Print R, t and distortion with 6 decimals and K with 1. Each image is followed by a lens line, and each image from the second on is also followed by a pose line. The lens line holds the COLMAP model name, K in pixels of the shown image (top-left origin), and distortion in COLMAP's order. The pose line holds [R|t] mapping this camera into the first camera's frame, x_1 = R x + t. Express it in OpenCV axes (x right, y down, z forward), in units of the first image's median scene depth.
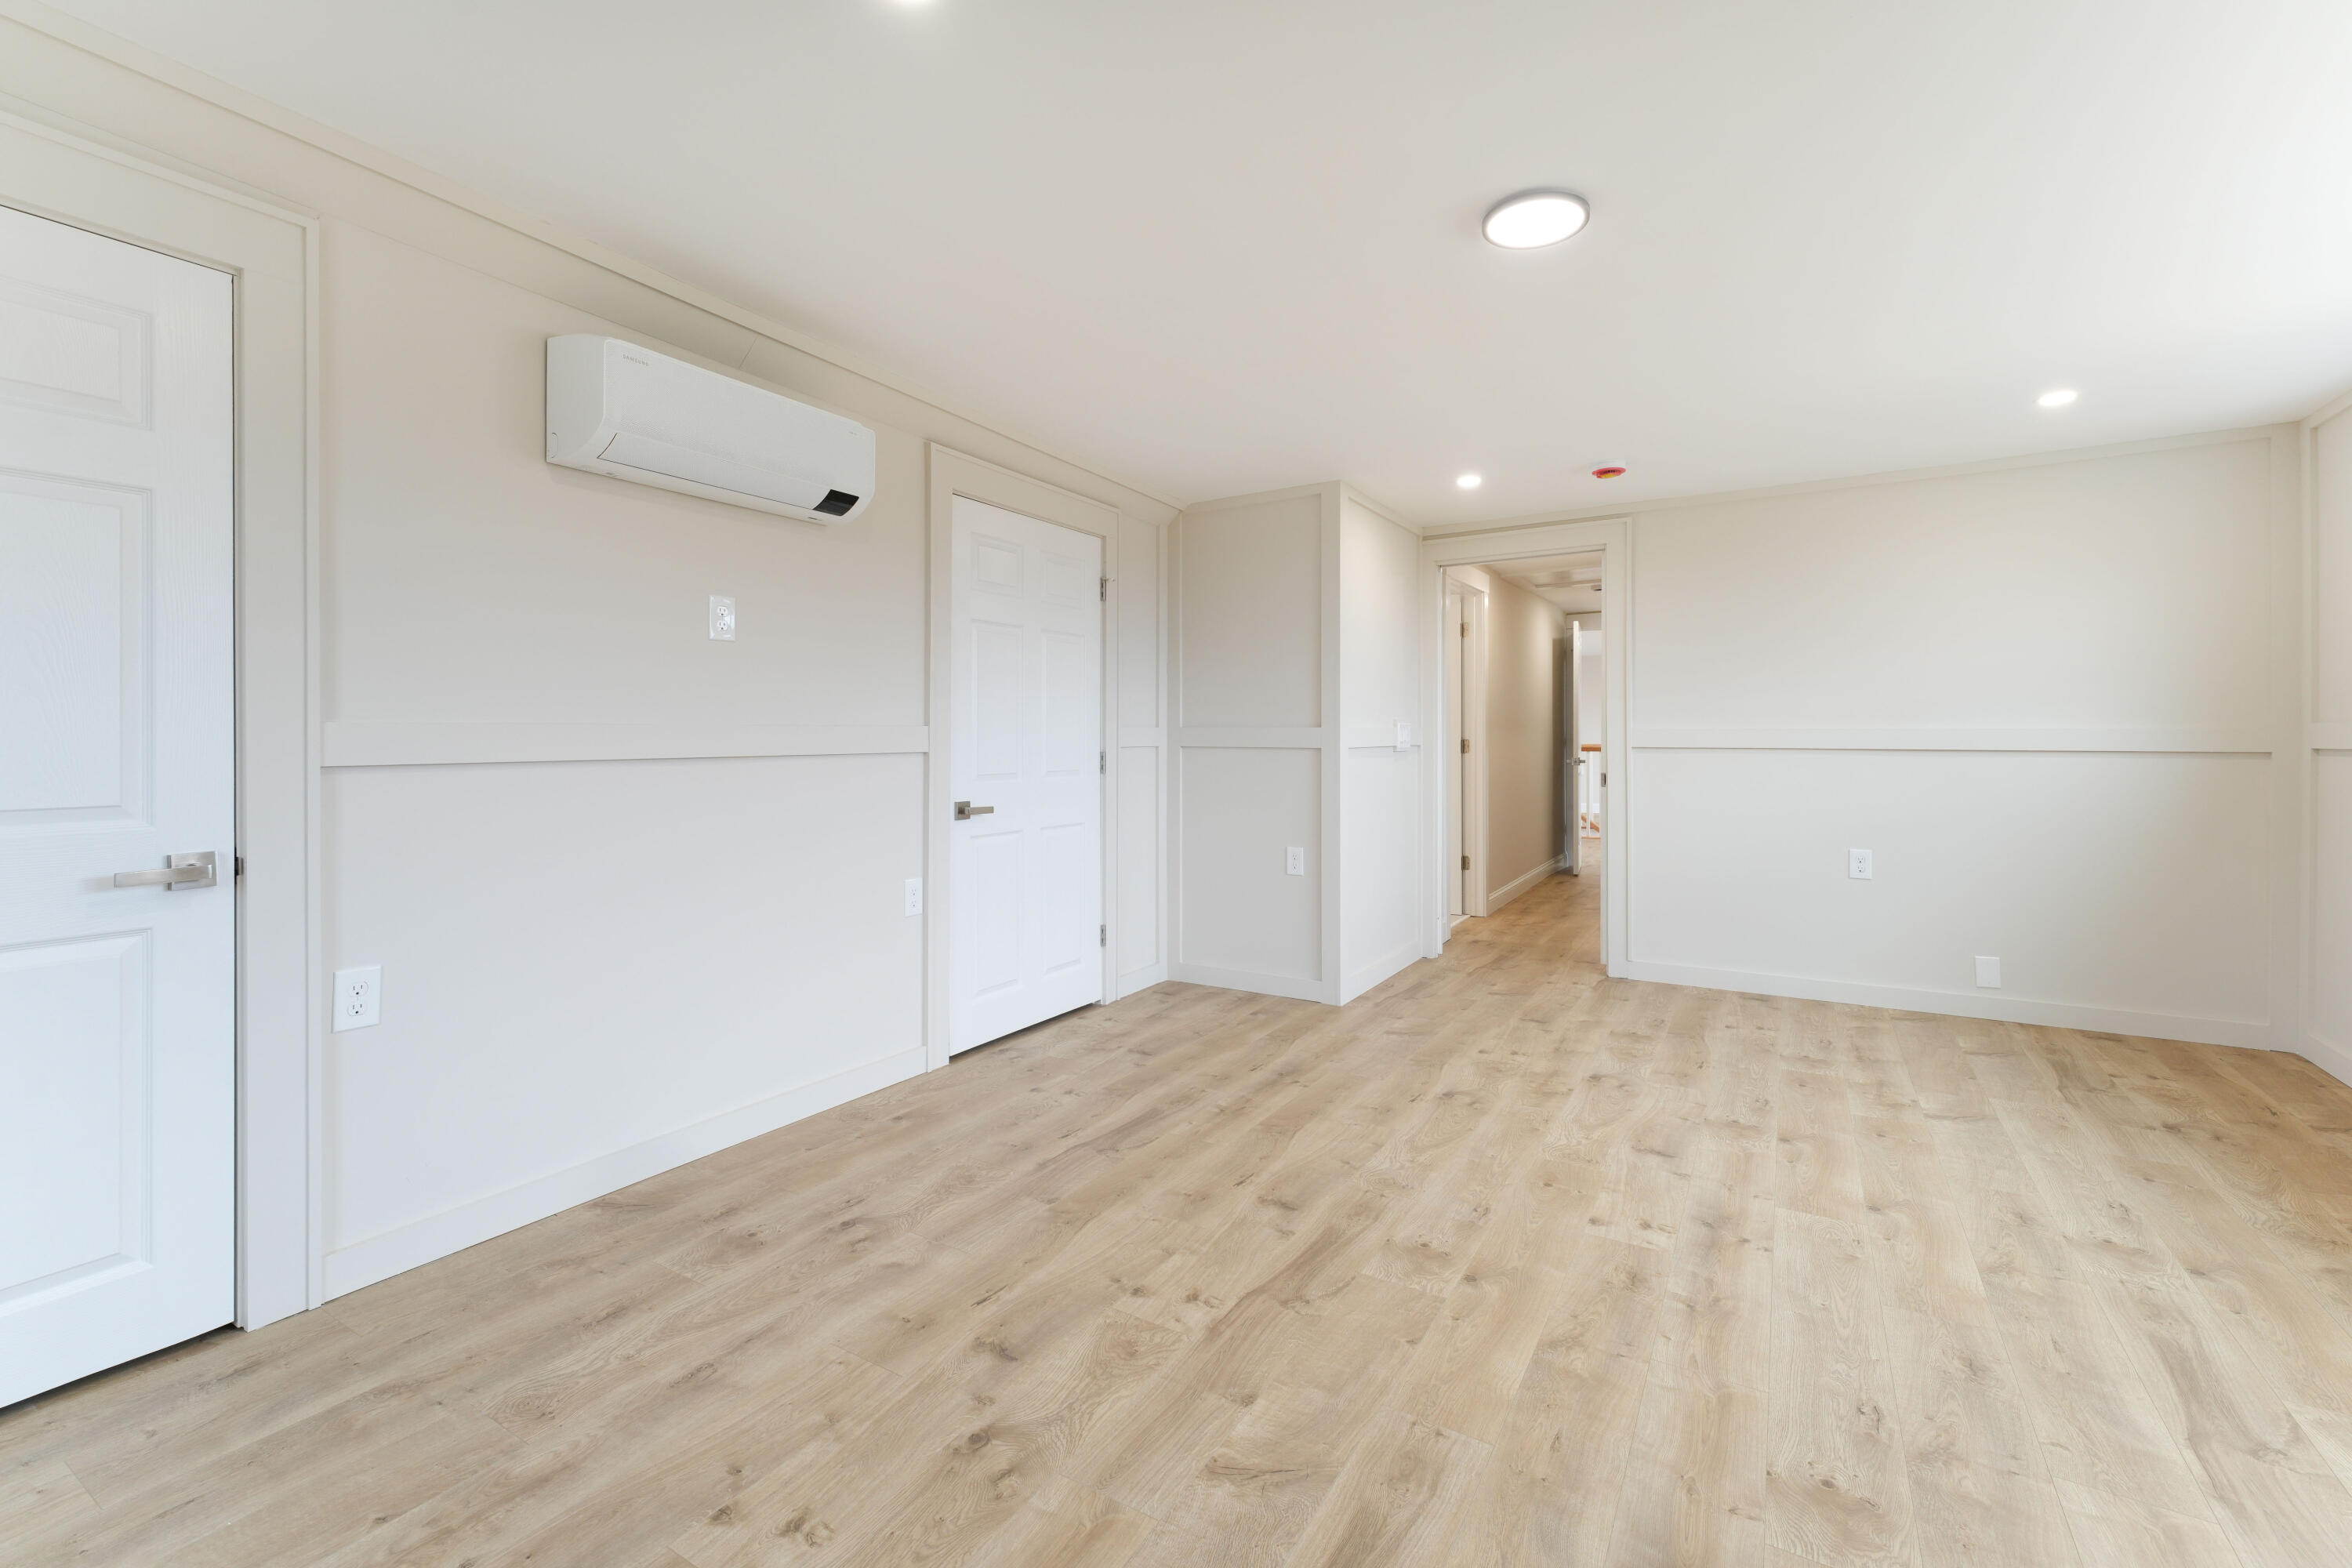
lens RADIAL K [[1011.6, 0, 1181.8], [0, 1011.6, 723.8], [0, 0, 1]] dist [0.002328, 0.000046]
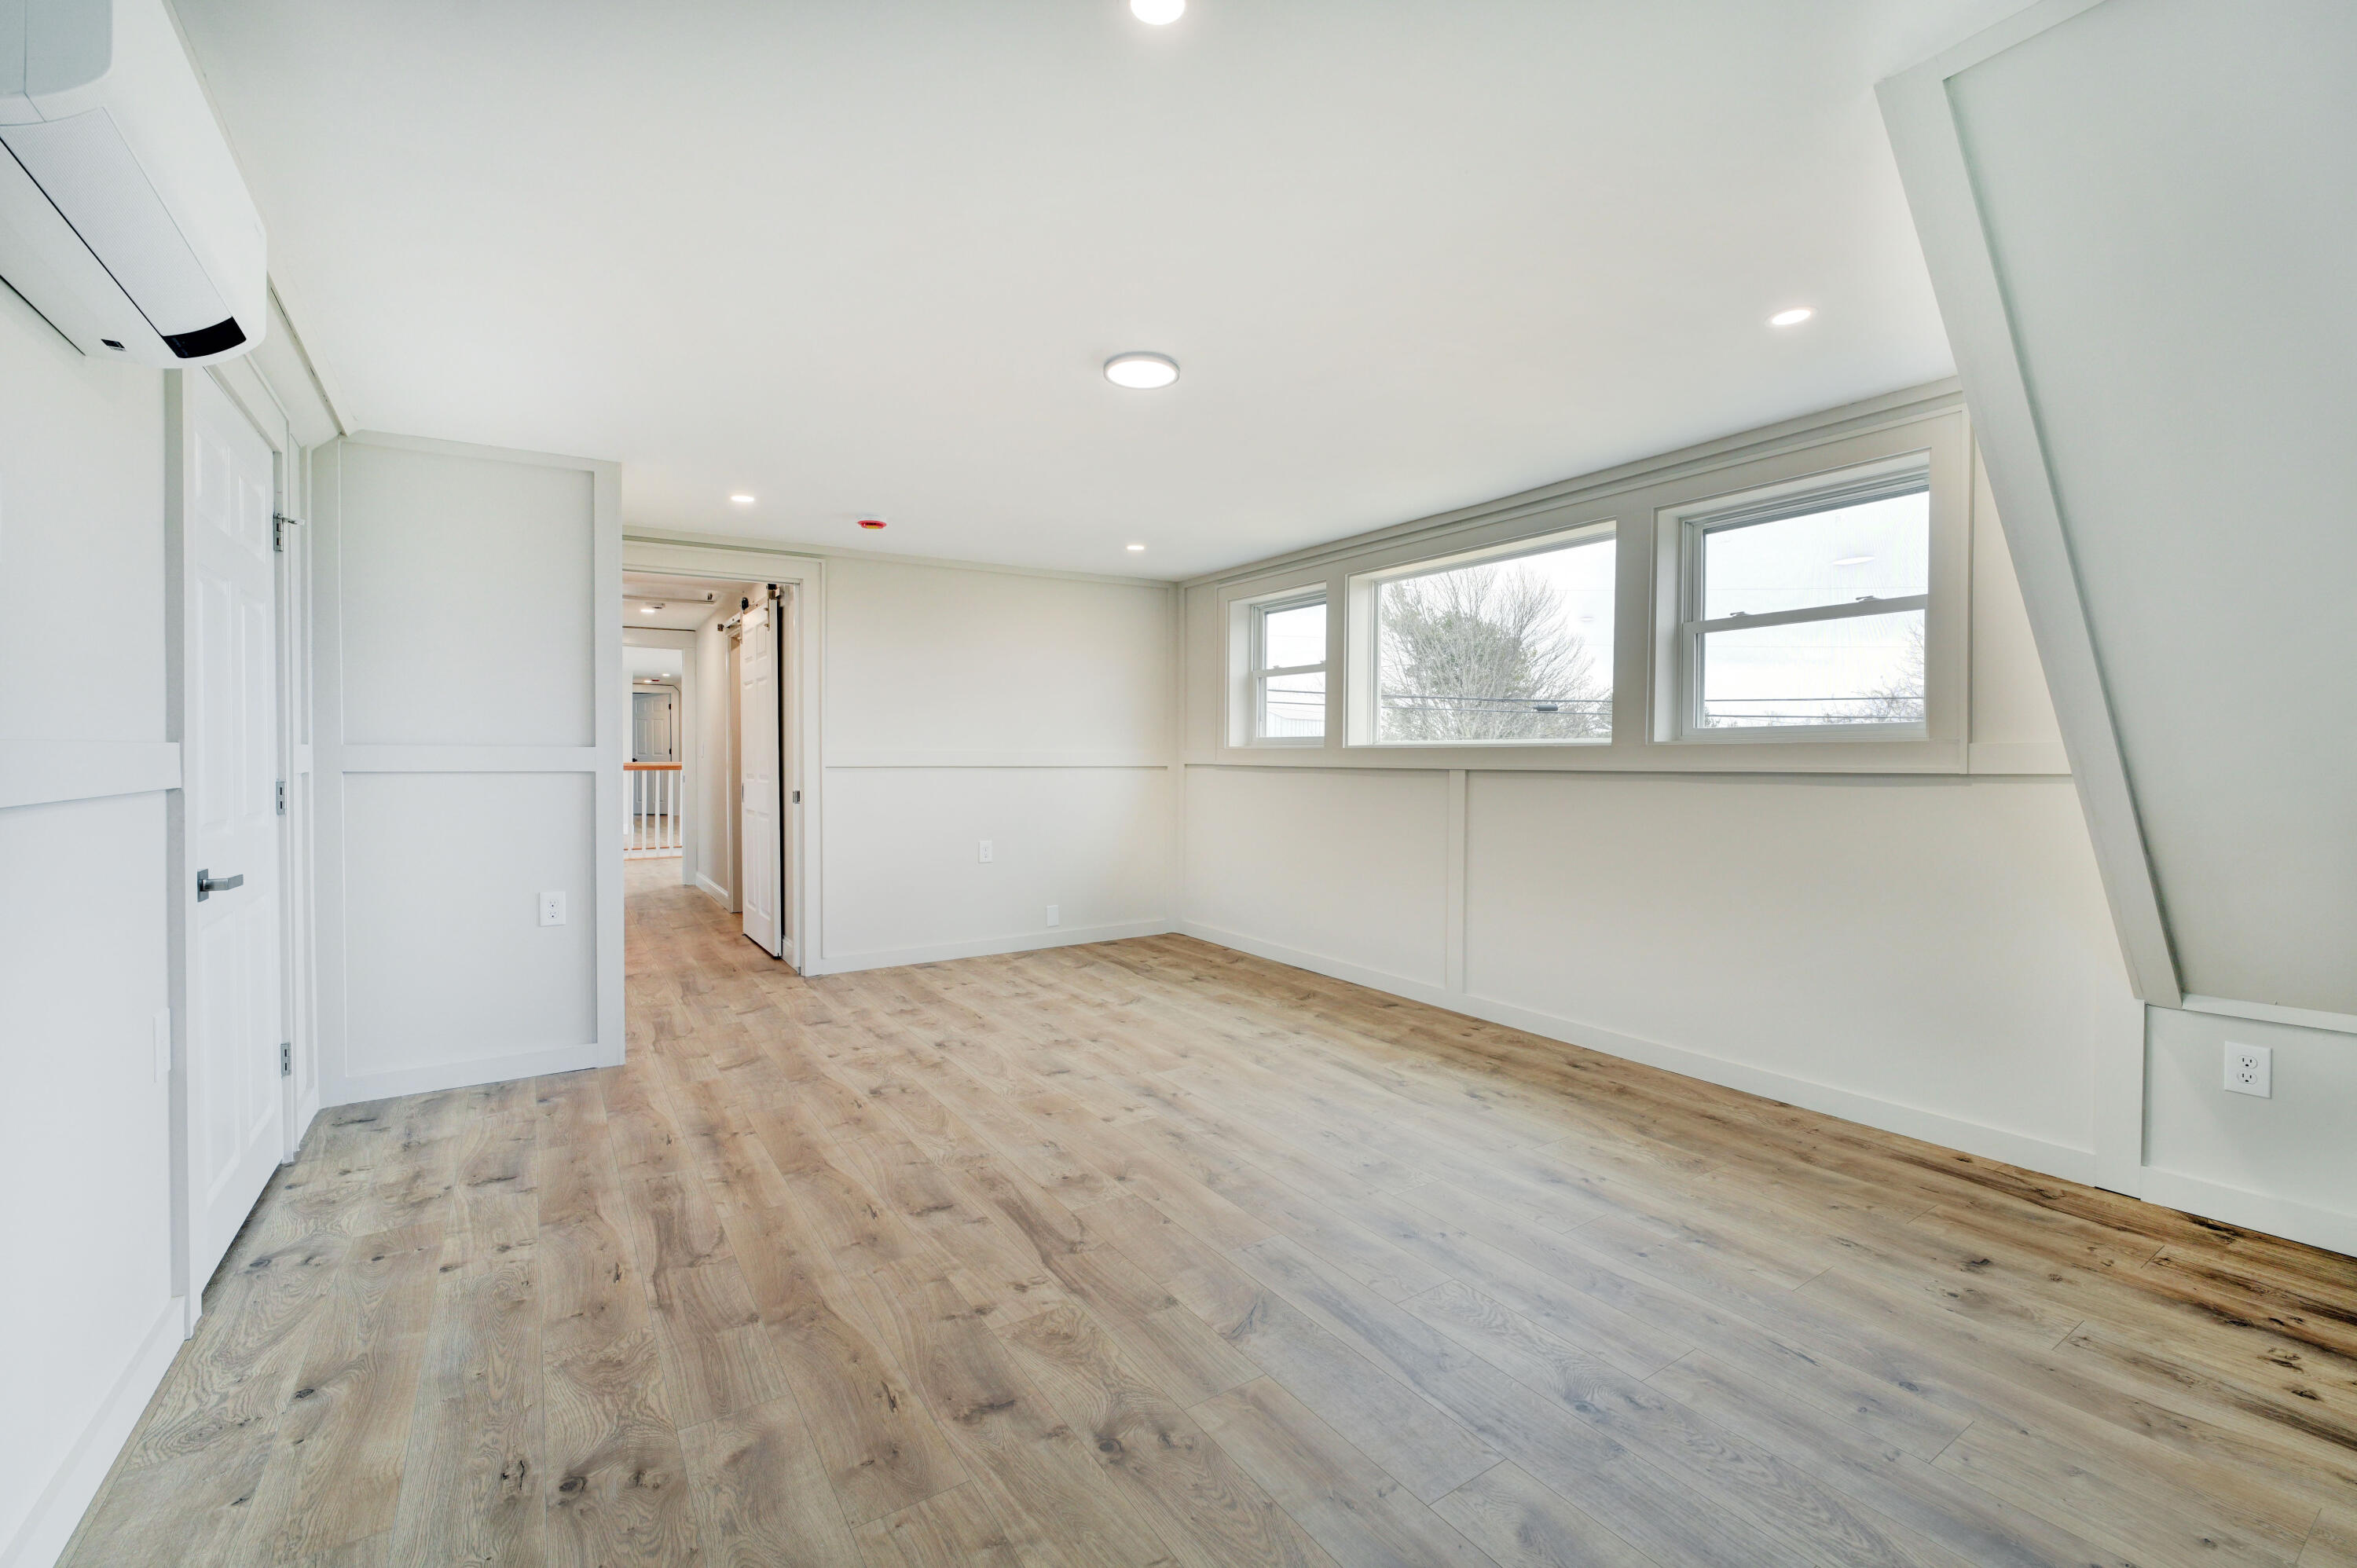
lens RADIAL K [[997.6, 0, 1179.1], [0, 997.6, 754.4], [0, 0, 1]] dist [0.000354, 0.000387]
pose [[0.430473, 0.000889, 0.902603, -0.702967], [-0.012989, 0.999902, 0.005210, -0.002039], [-0.902510, -0.013966, 0.430442, 0.328634]]
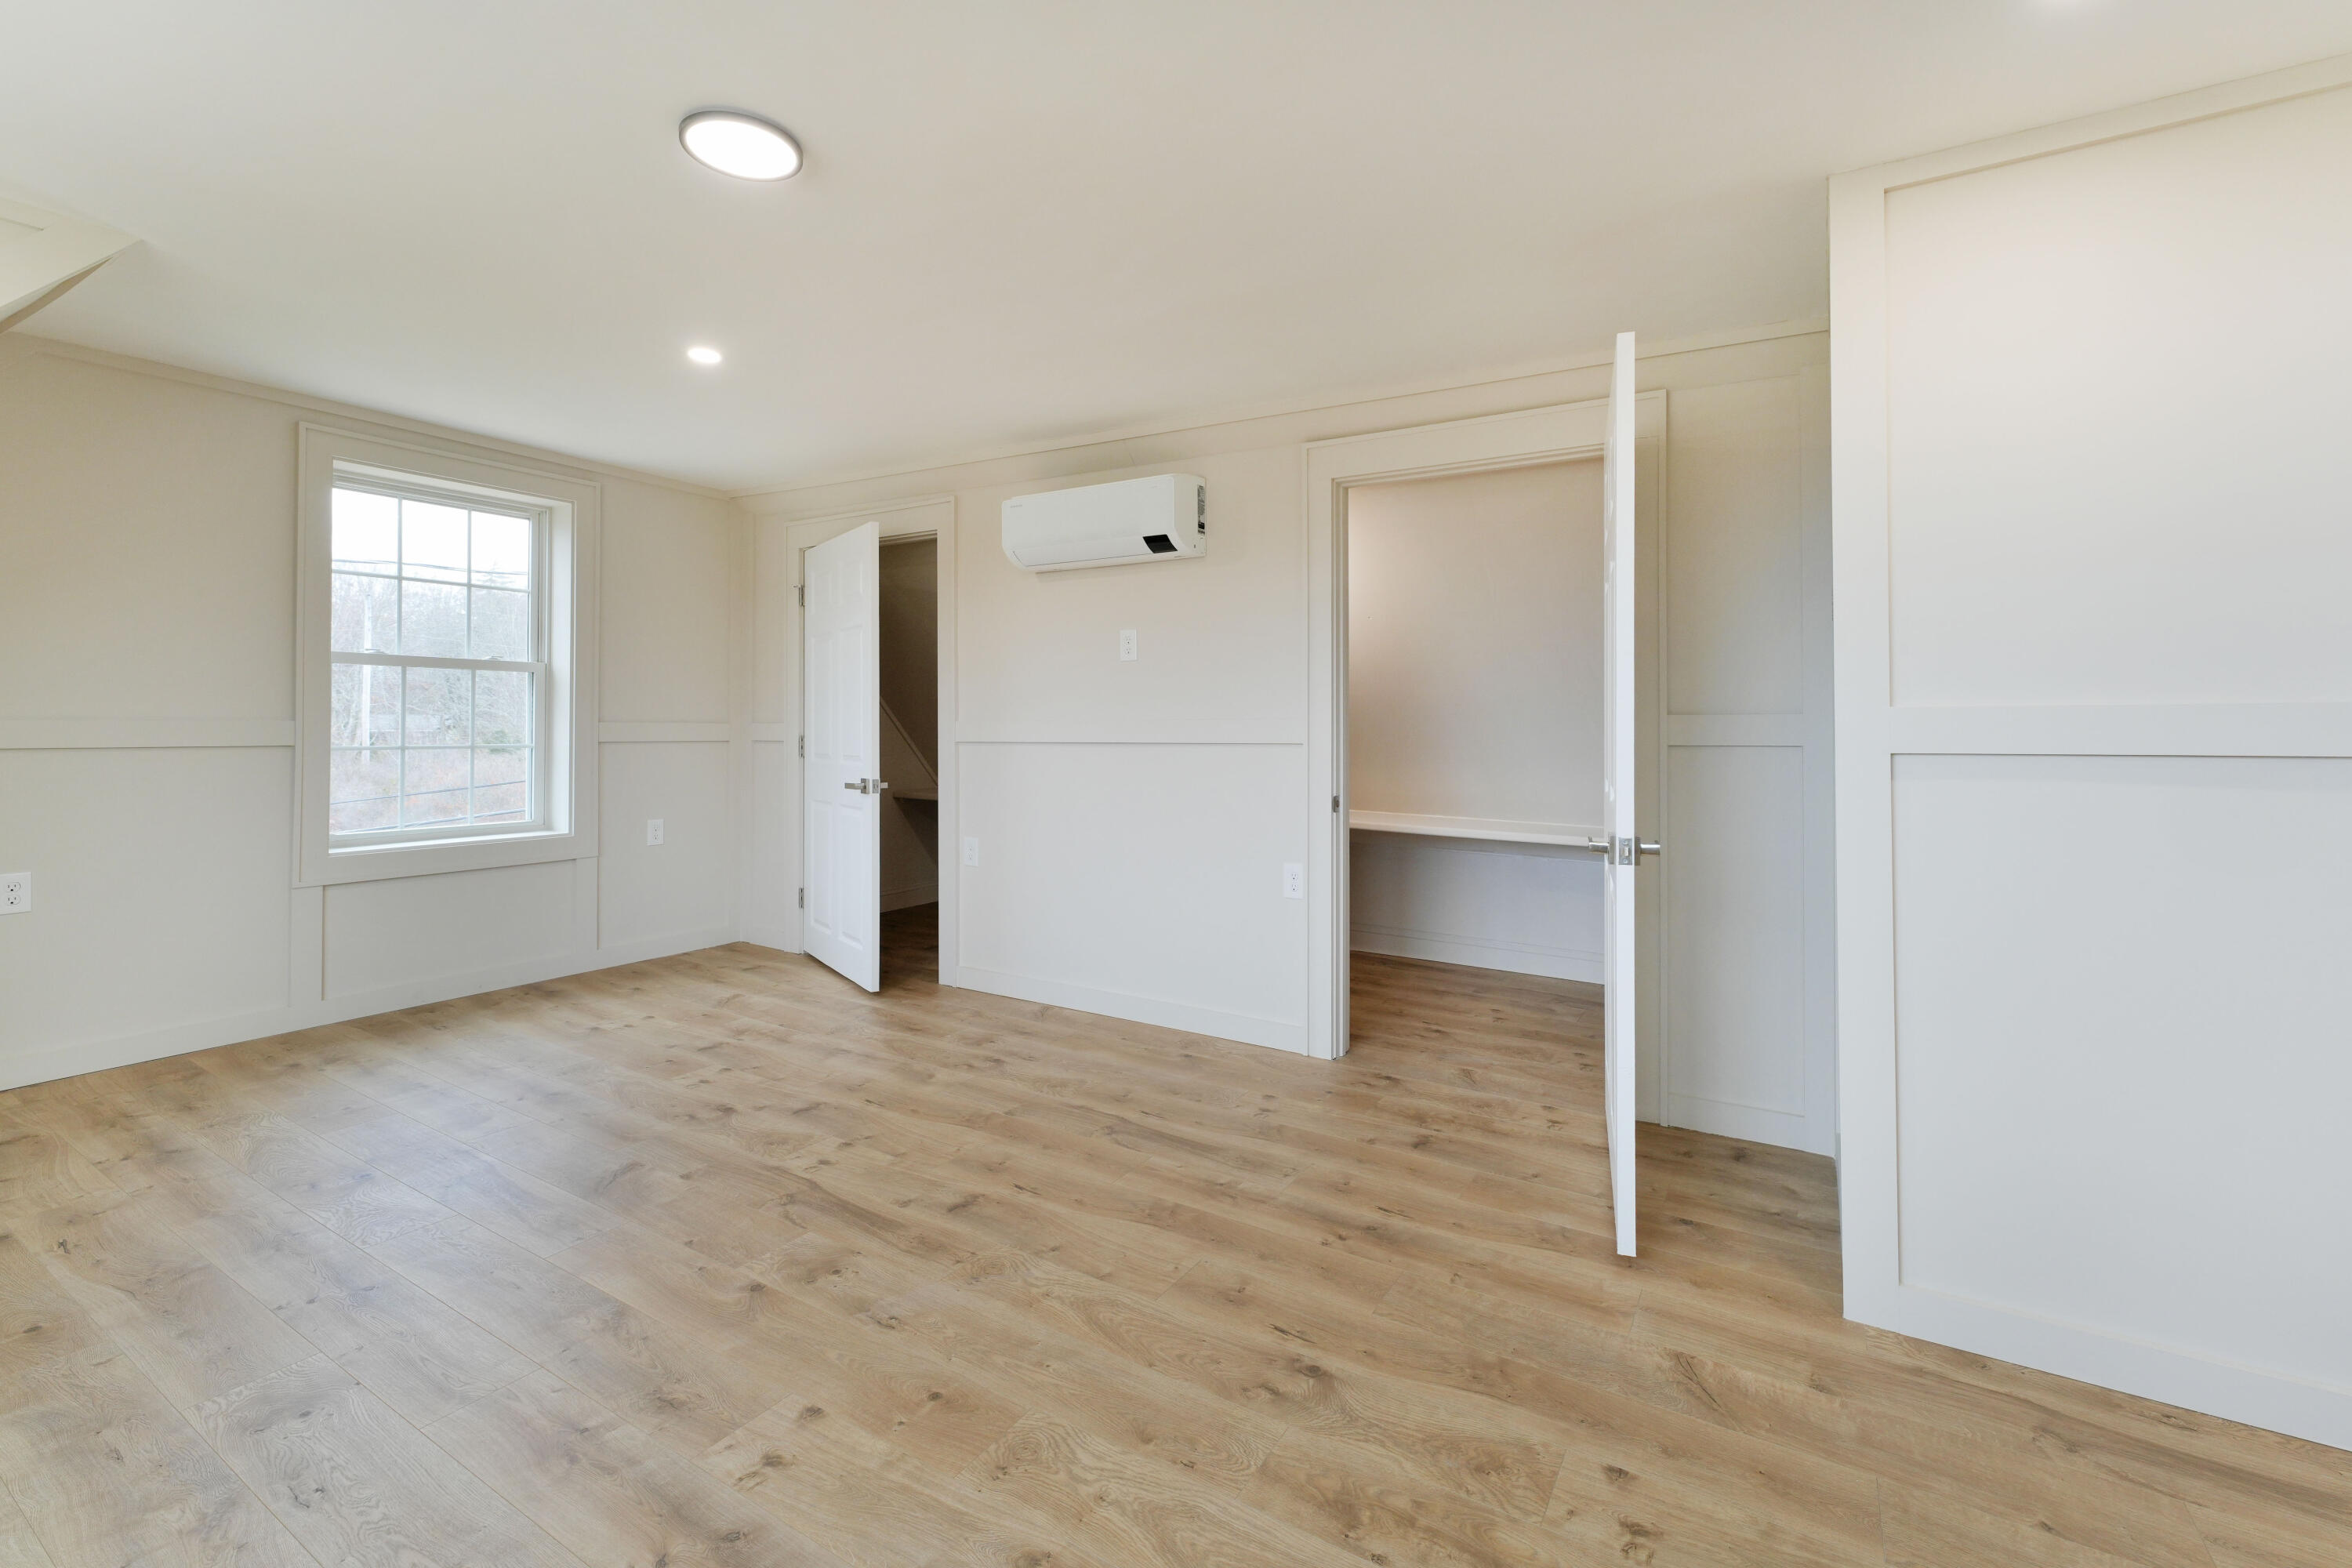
lens RADIAL K [[1004.4, 0, 1173.4], [0, 1004.4, 734.7], [0, 0, 1]] dist [0.000406, 0.000334]
pose [[-0.014339, 0.001526, -0.999896, 1.031961], [0.007046, 0.999974, 0.001425, 0.022395], [0.999872, -0.007025, -0.014349, 1.186451]]
